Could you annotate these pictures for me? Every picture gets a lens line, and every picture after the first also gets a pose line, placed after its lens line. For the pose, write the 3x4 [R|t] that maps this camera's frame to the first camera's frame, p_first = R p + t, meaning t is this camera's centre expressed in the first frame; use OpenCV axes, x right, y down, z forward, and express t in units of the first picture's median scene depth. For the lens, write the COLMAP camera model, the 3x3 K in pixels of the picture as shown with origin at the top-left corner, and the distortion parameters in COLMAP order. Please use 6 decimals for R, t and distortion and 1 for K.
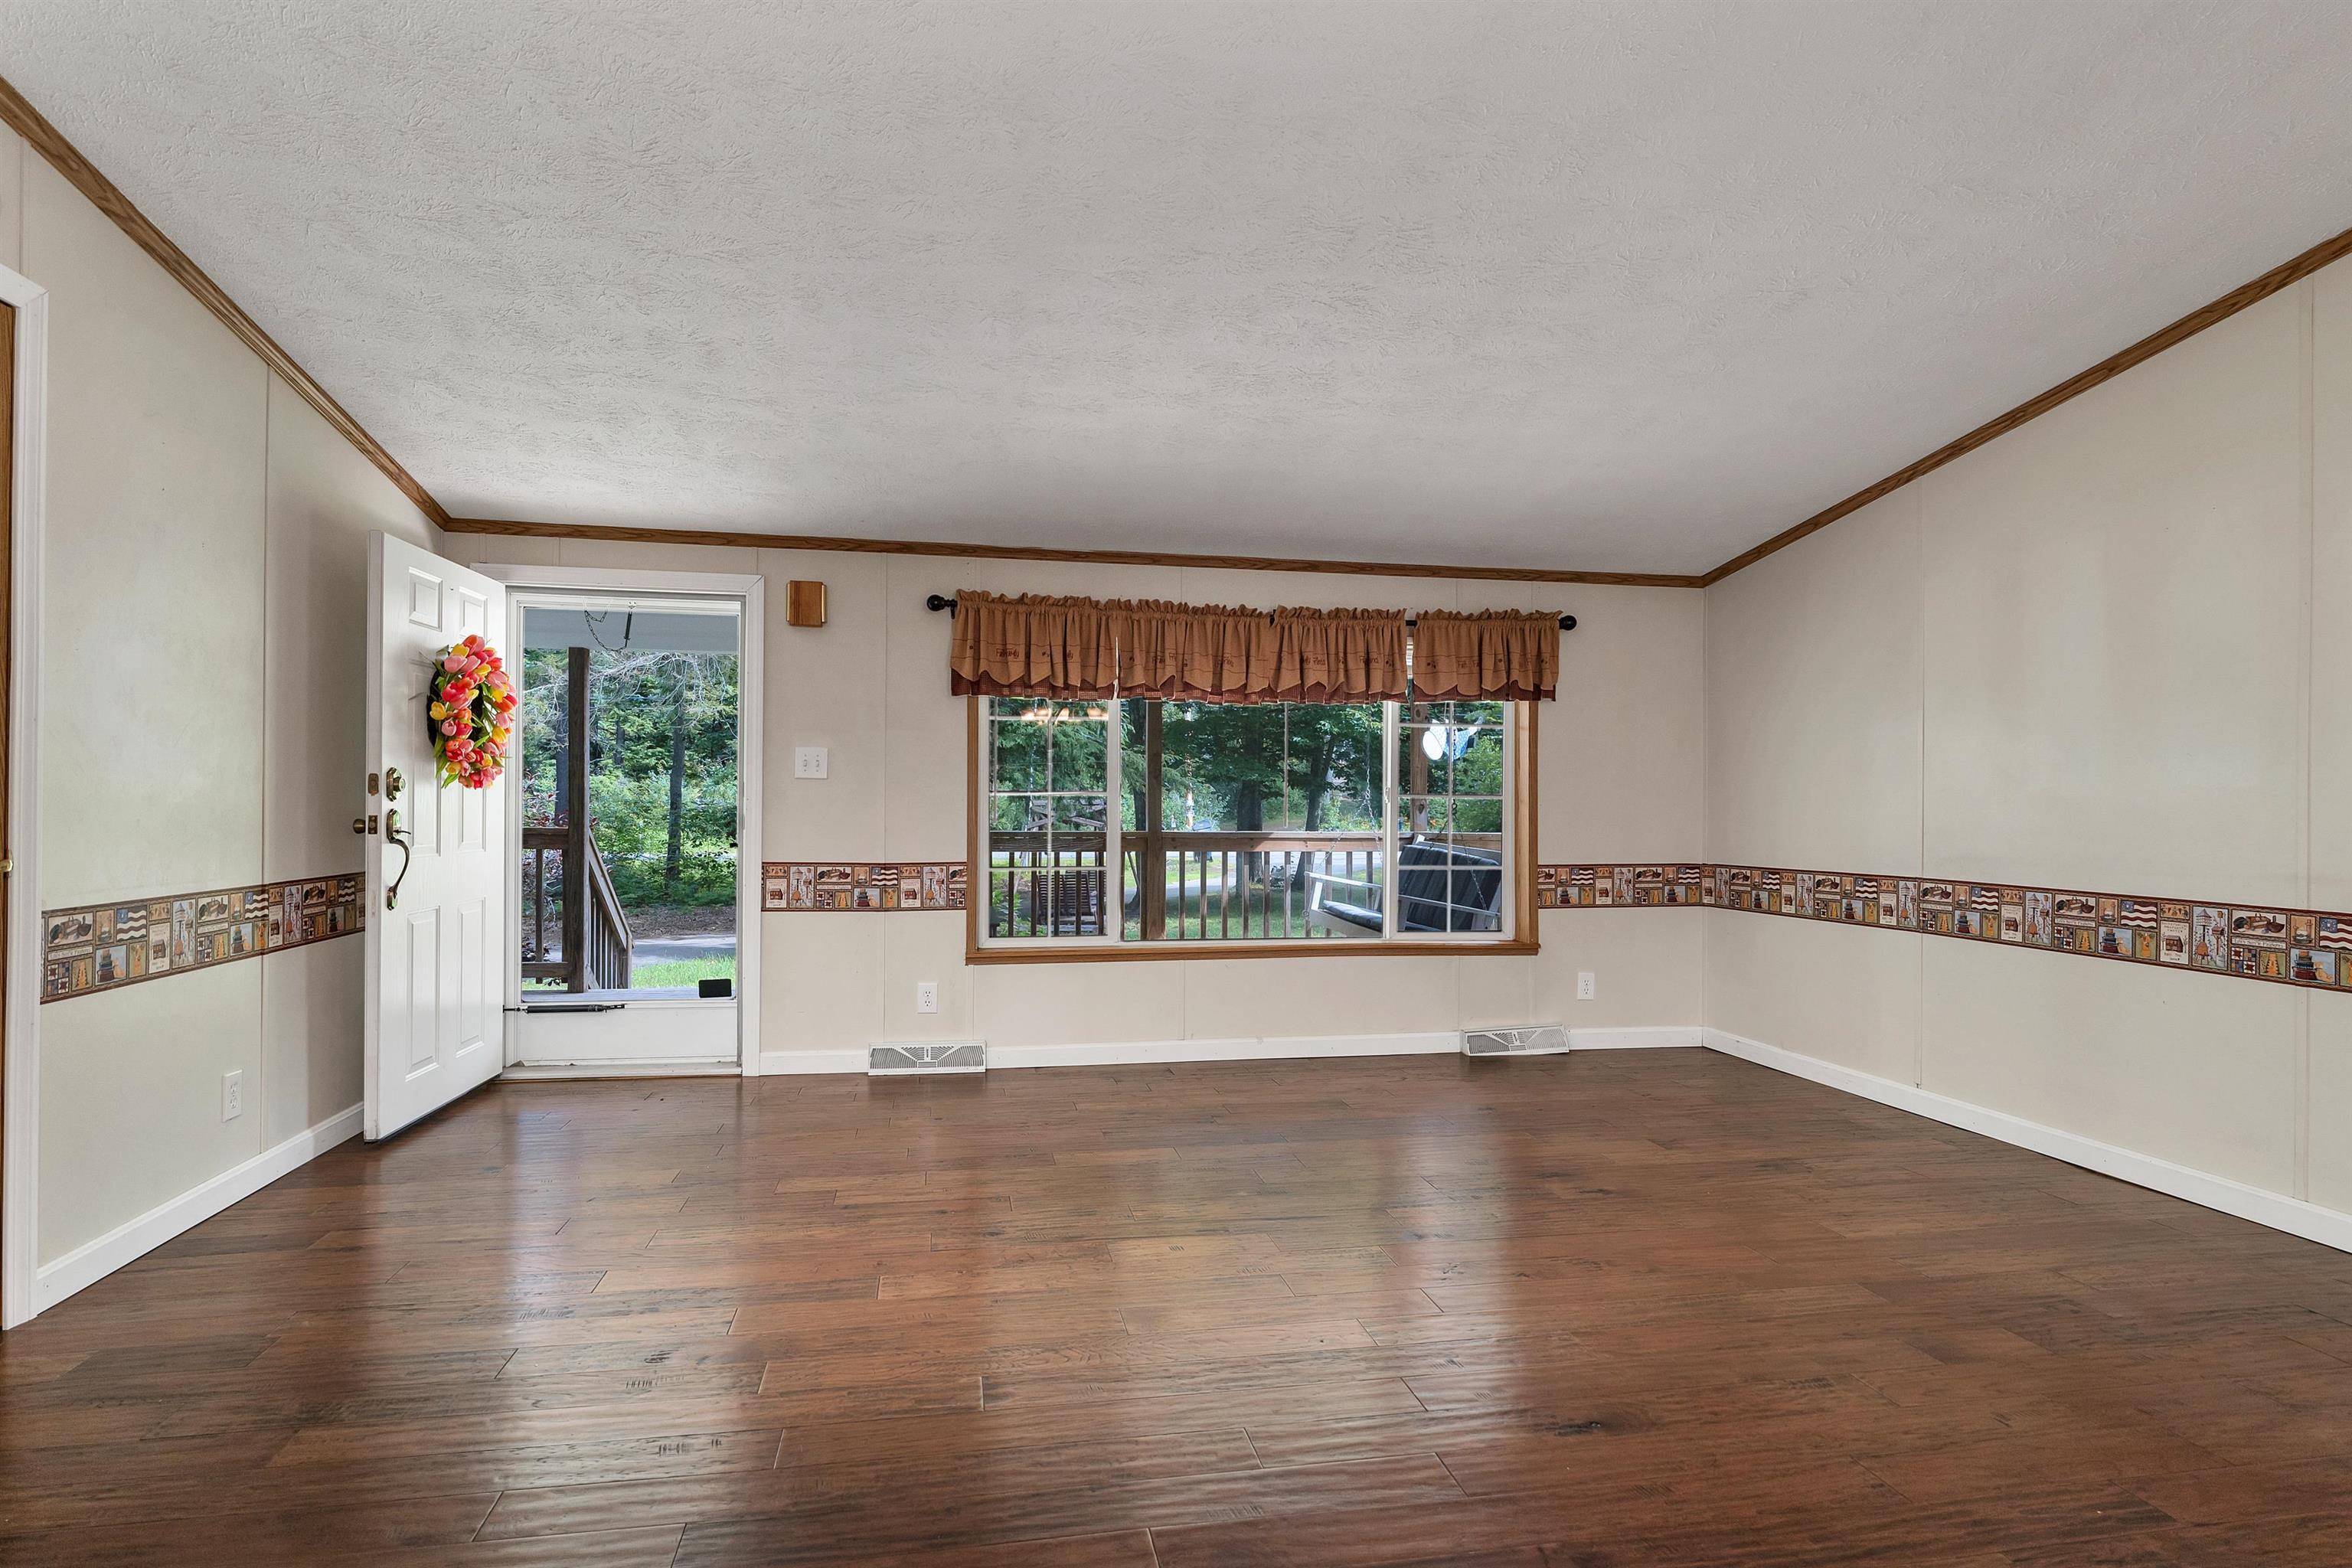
lens RADIAL K [[1188.6, 0, 1154.6], [0, 1188.6, 795.2], [0, 0, 1]] dist [0.000800, -0.001984]
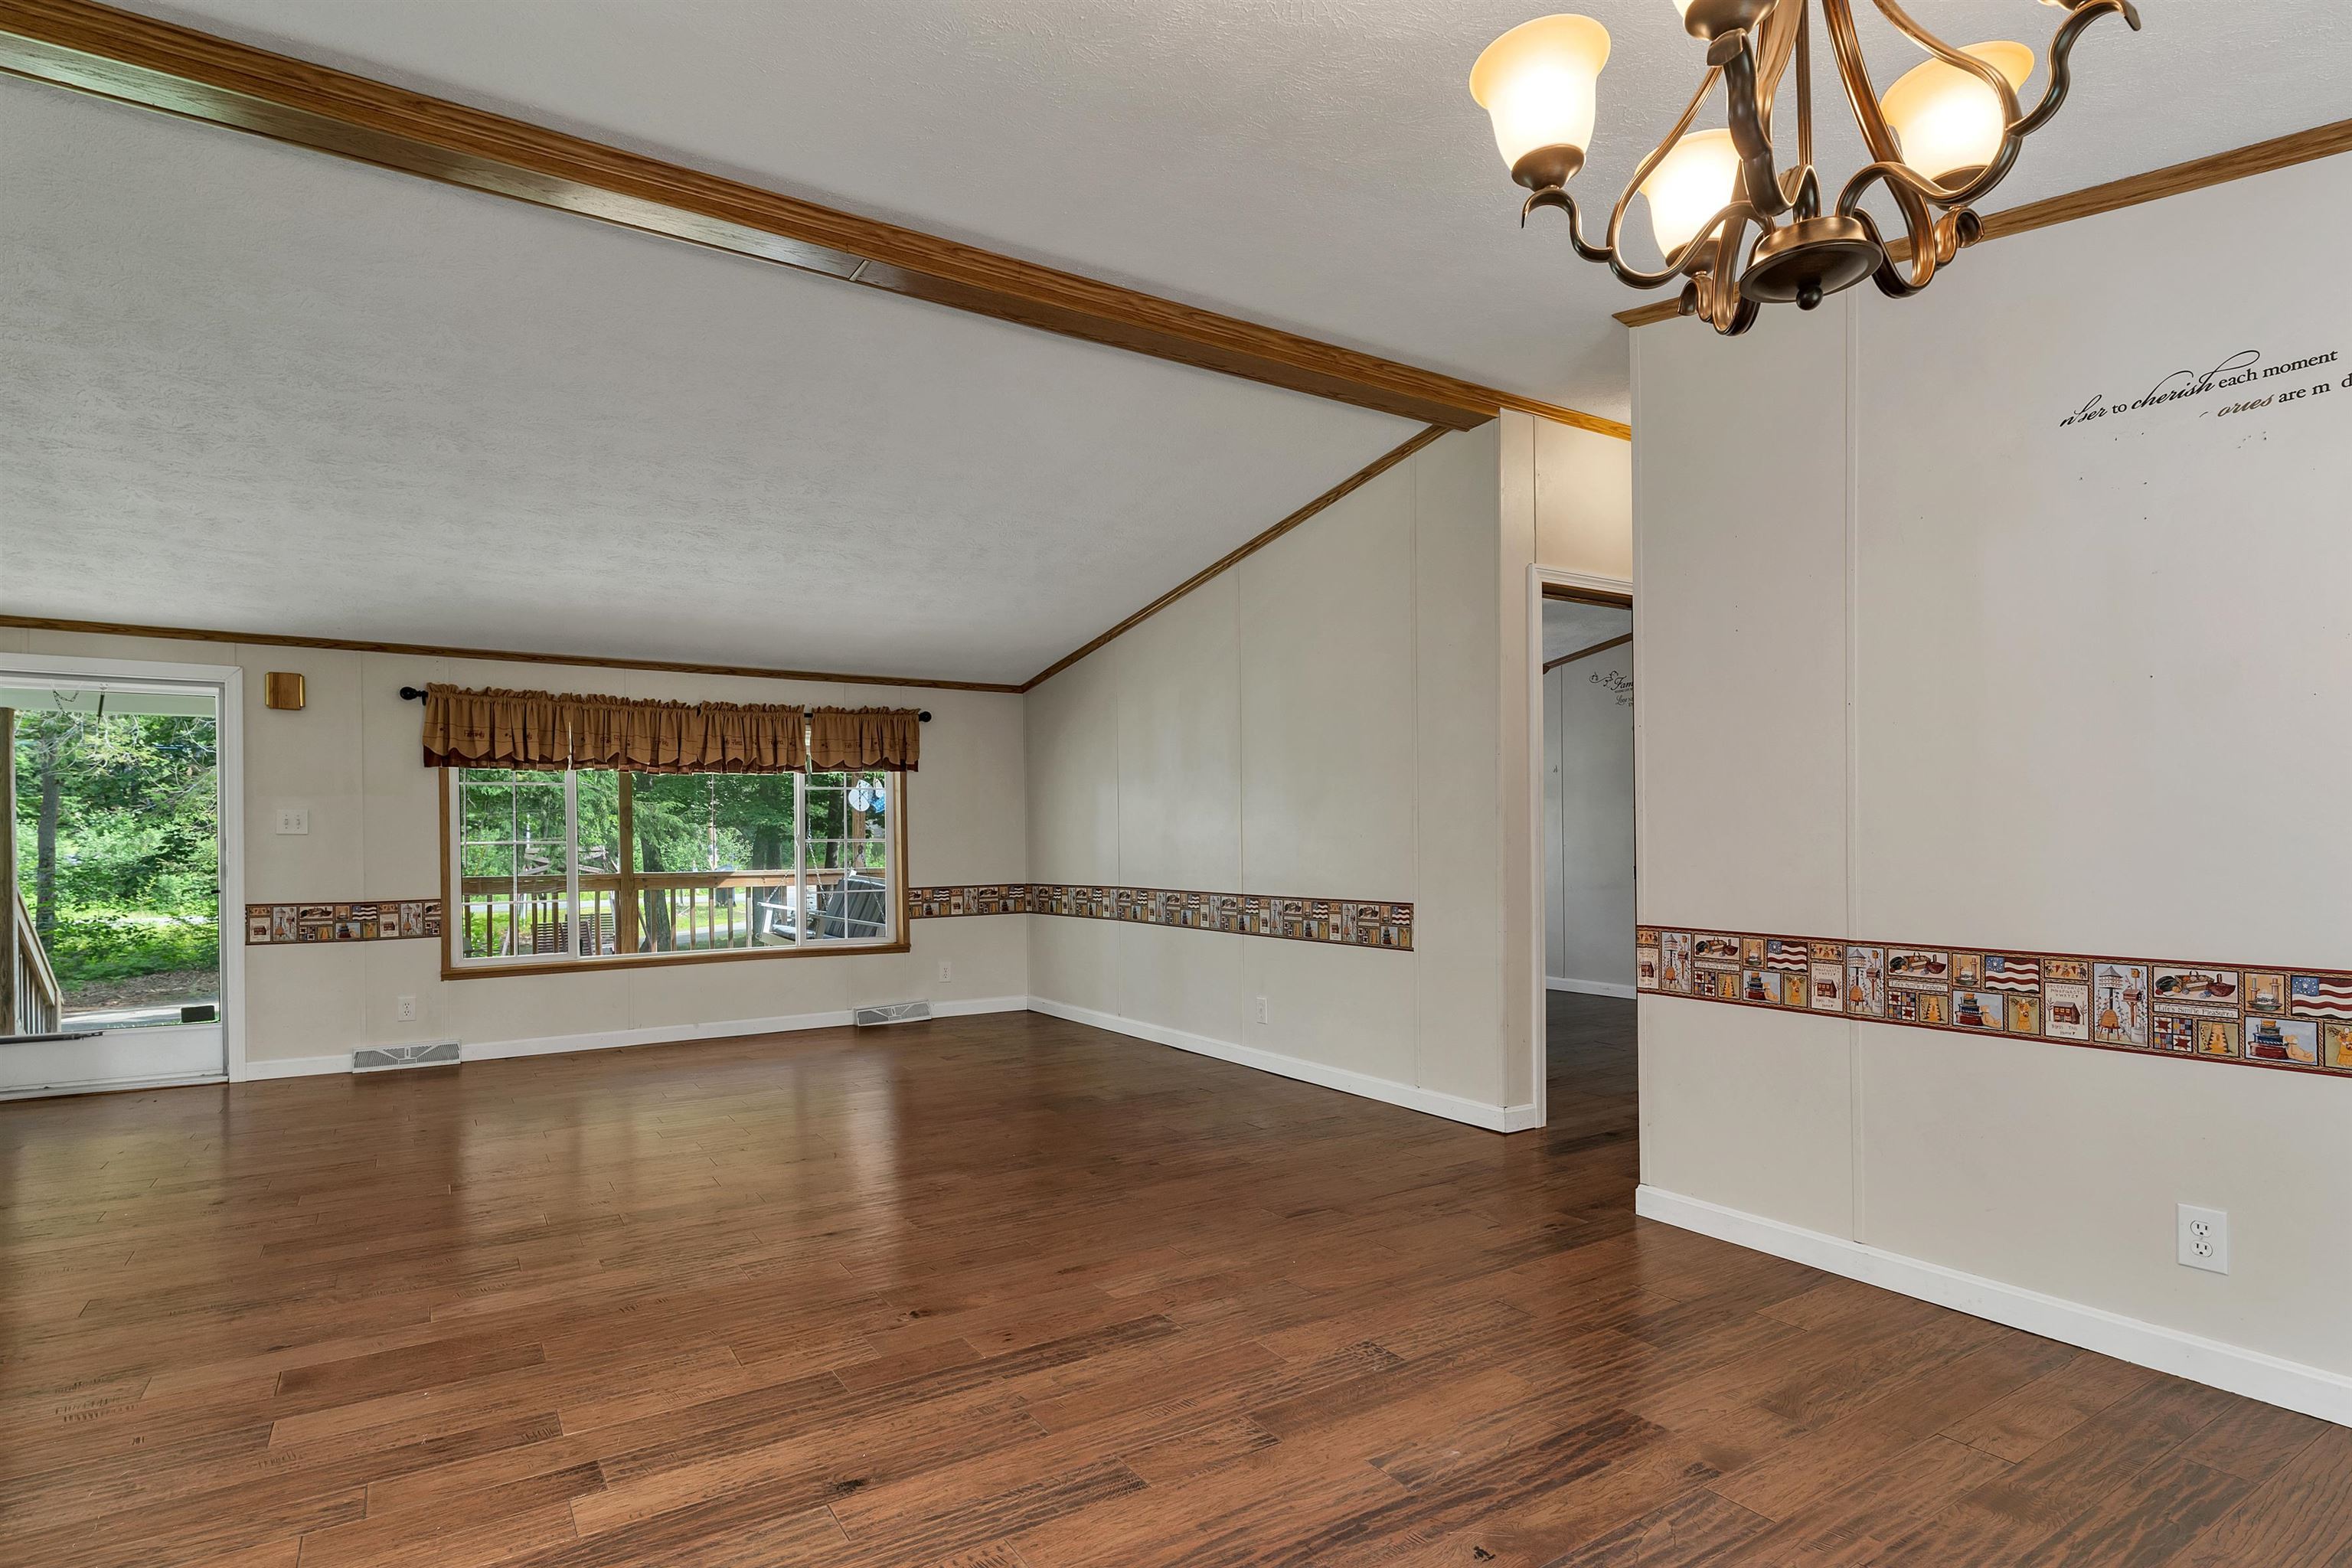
lens RADIAL K [[1188.6, 0, 1155.9], [0, 1188.6, 844.8], [0, 0, 1]] dist [0.000800, -0.001984]
pose [[0.928833, -0.017251, 0.370097, 0.079684], [0.014718, 0.999845, 0.009667, -0.002021], [-0.370206, -0.003532, 0.928943, -0.444711]]
